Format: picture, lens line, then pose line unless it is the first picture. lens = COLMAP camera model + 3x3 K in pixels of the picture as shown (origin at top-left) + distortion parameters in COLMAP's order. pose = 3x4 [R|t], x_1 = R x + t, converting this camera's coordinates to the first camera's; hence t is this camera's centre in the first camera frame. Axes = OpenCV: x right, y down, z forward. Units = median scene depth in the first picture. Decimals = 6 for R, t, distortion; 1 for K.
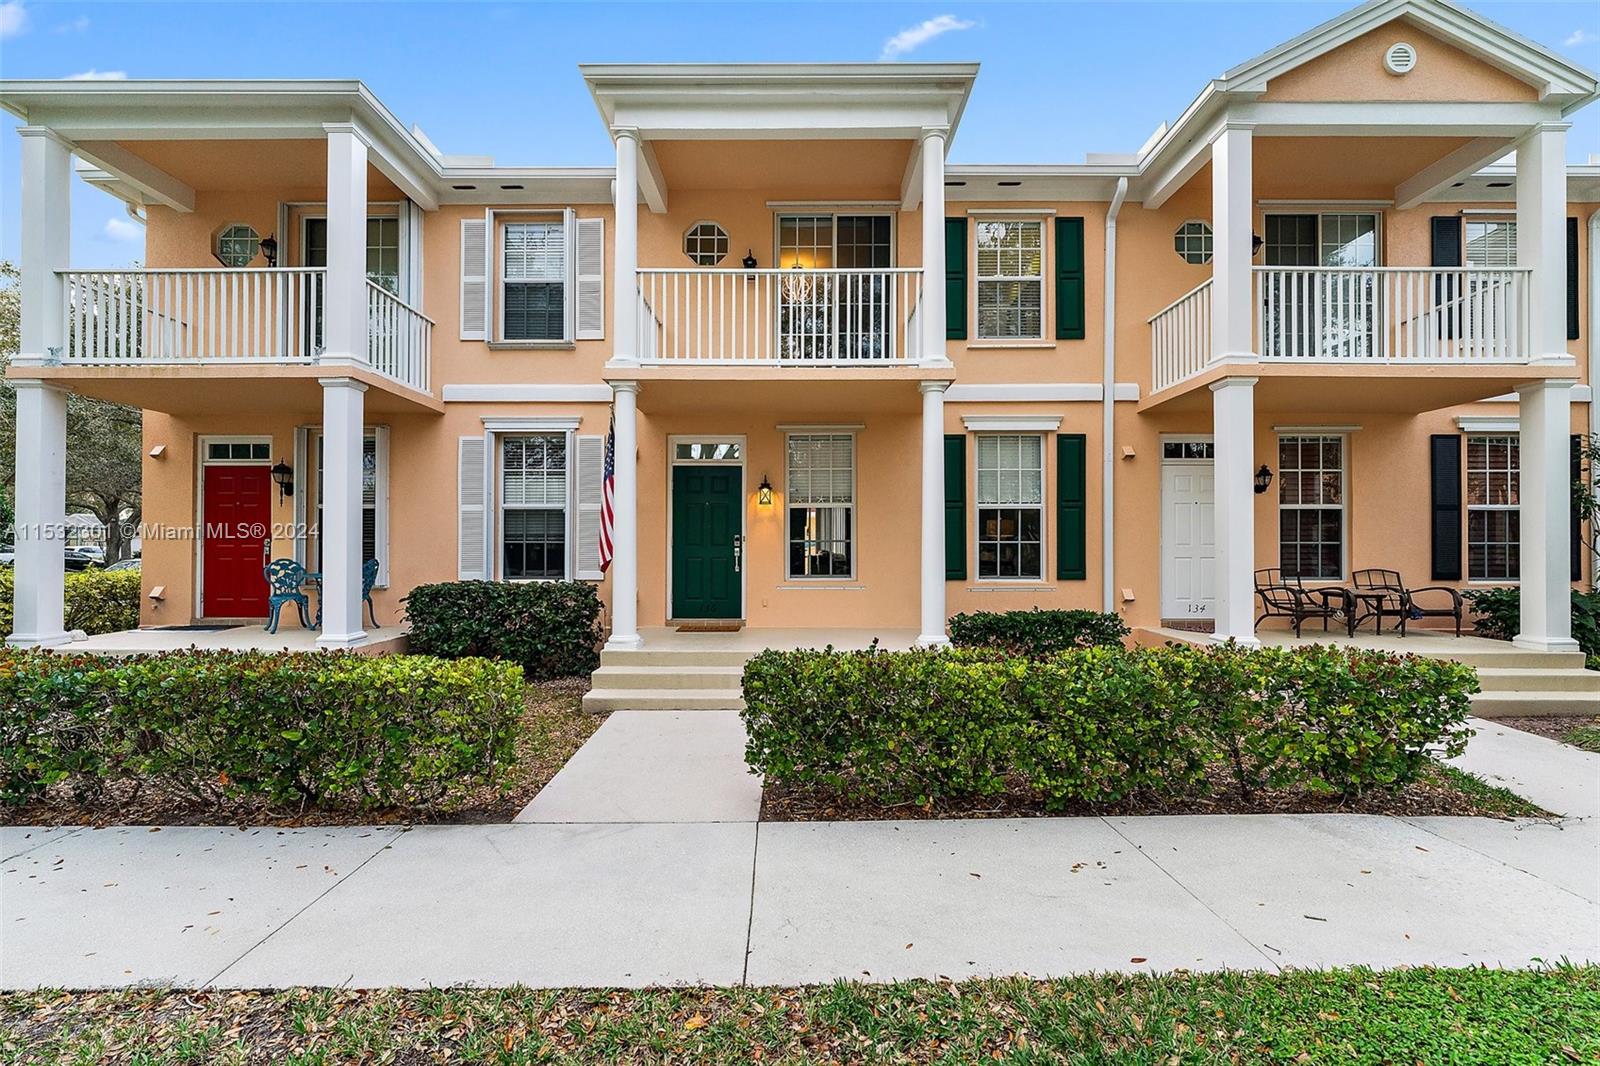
lens RADIAL K [[707.0, 0, 798.0], [0, 707.0, 544.0], [0, 0, 1]] dist [-0.006171, -0.000533]
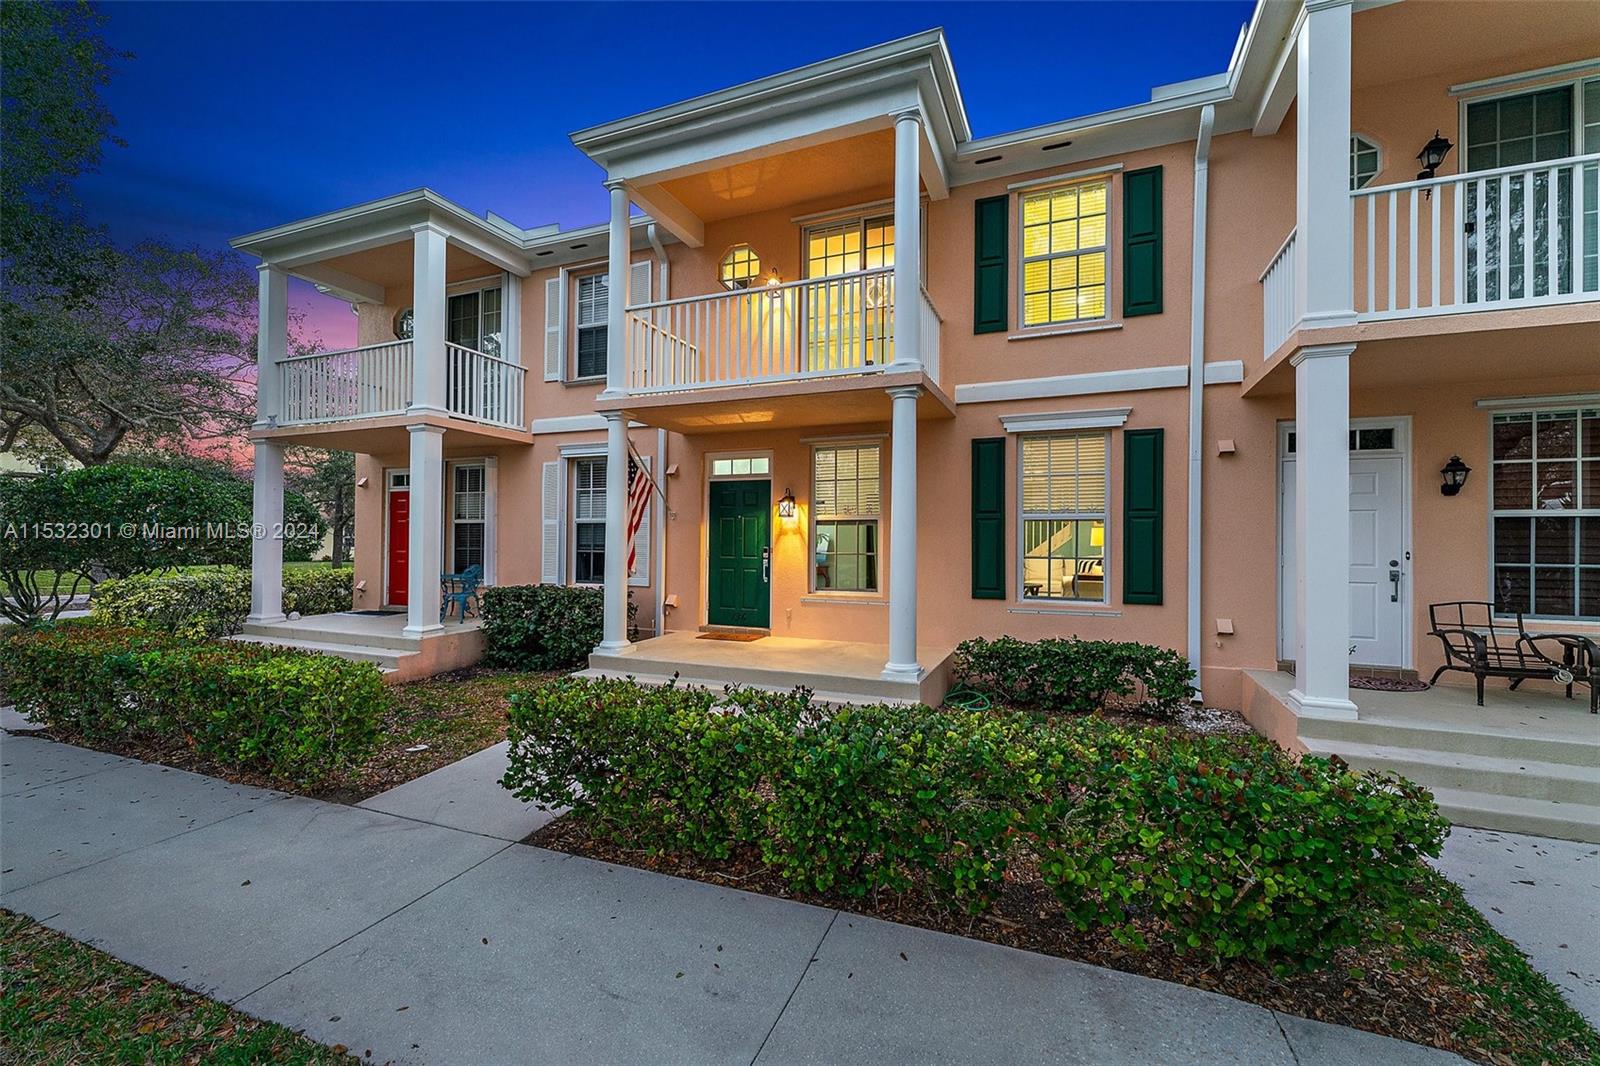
lens RADIAL K [[669.5, 0, 737.6], [0, 669.5, 536.1], [0, 0, 1]] dist [0.000330, 0.000039]
pose [[0.918472, 0.003677, -0.395469, 0.272030], [-0.005559, 0.999978, -0.003614, -0.025549], [0.395447, 0.005518, 0.918472, 0.091807]]
